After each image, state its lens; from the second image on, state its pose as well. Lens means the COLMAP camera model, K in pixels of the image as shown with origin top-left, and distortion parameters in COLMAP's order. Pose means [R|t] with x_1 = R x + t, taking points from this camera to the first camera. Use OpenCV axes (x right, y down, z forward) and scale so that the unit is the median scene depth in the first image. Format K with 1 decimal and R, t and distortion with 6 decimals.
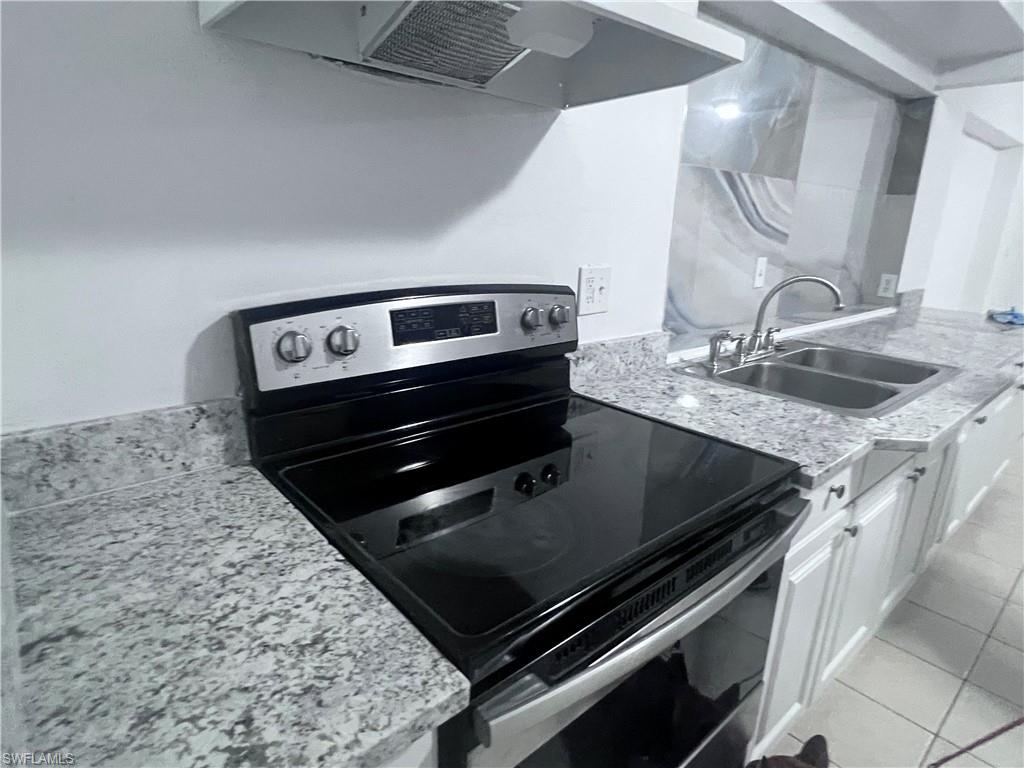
lens RADIAL K [[578.9, 0, 499.3], [0, 578.9, 384.8], [0, 0, 1]] dist [-0.009272, -0.000276]
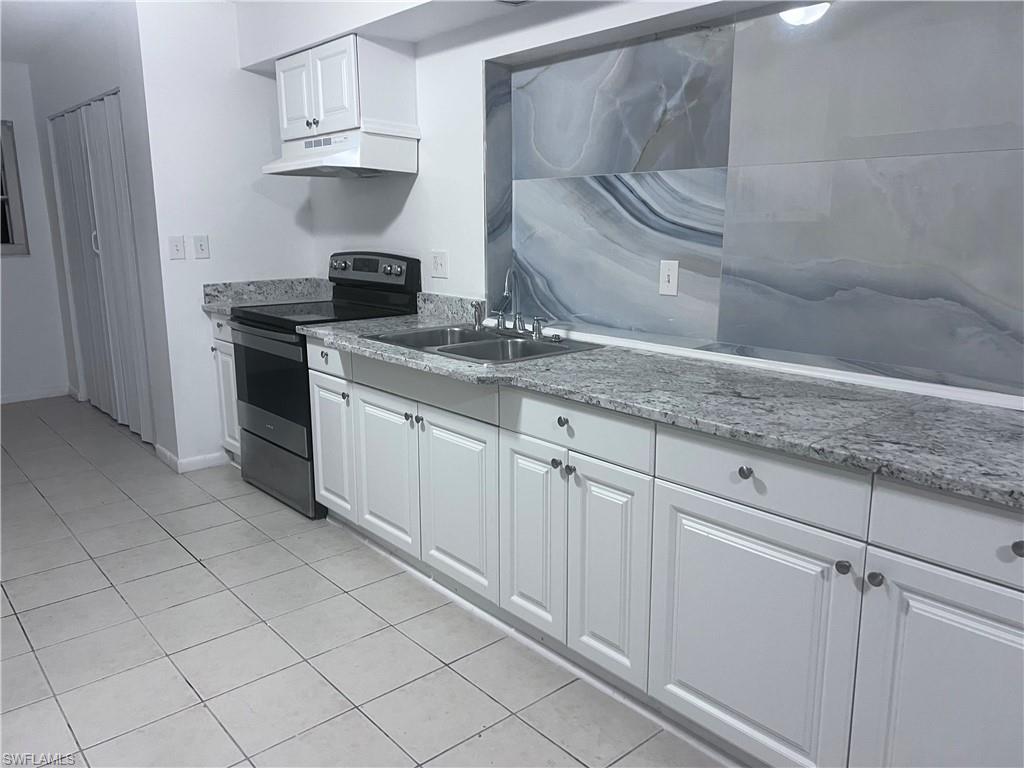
lens RADIAL K [[772.1, 0, 512.0], [0, 772.1, 384.0], [0, 0, 1]] dist [0.000778, -0.001595]
pose [[0.005665, 0.170494, -0.985342, 1.822535], [-0.278883, 0.946532, 0.162176, -0.187238], [0.960309, 0.273876, 0.052910, 0.852905]]
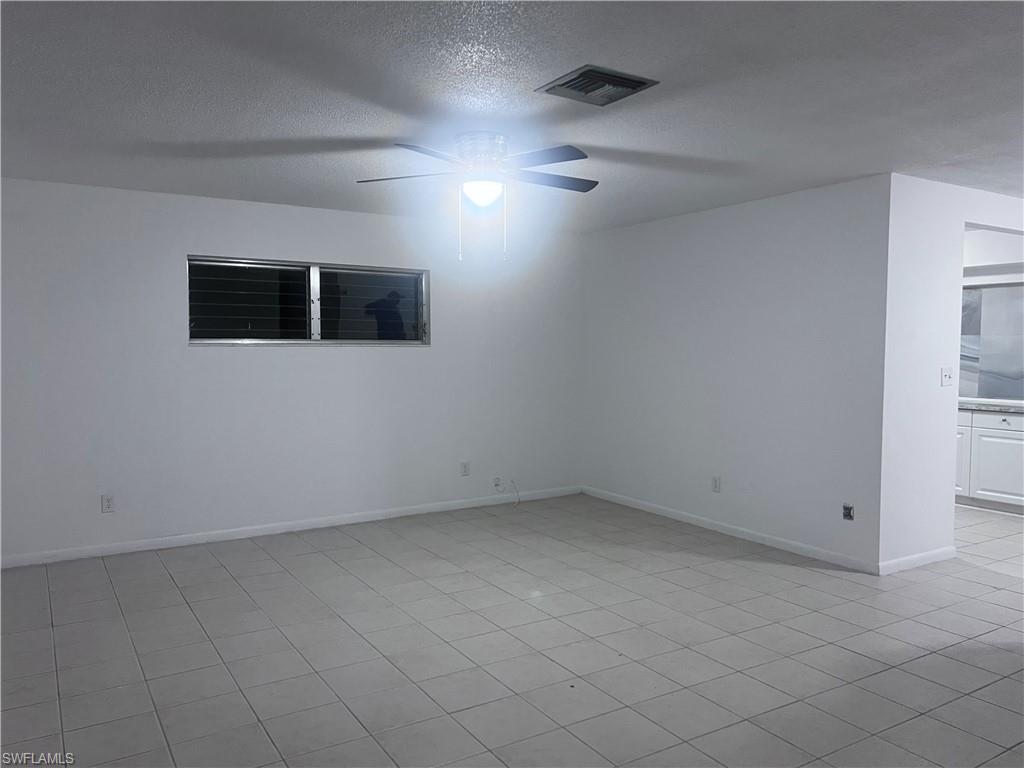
lens RADIAL K [[772.1, 0, 512.0], [0, 772.1, 384.0], [0, 0, 1]] dist [0.000778, -0.001595]
pose [[-0.154745, 0.028010, -0.987557, 4.339624], [-0.287632, 0.955019, 0.072157, 0.158233], [0.945157, 0.295219, -0.139728, -0.291060]]
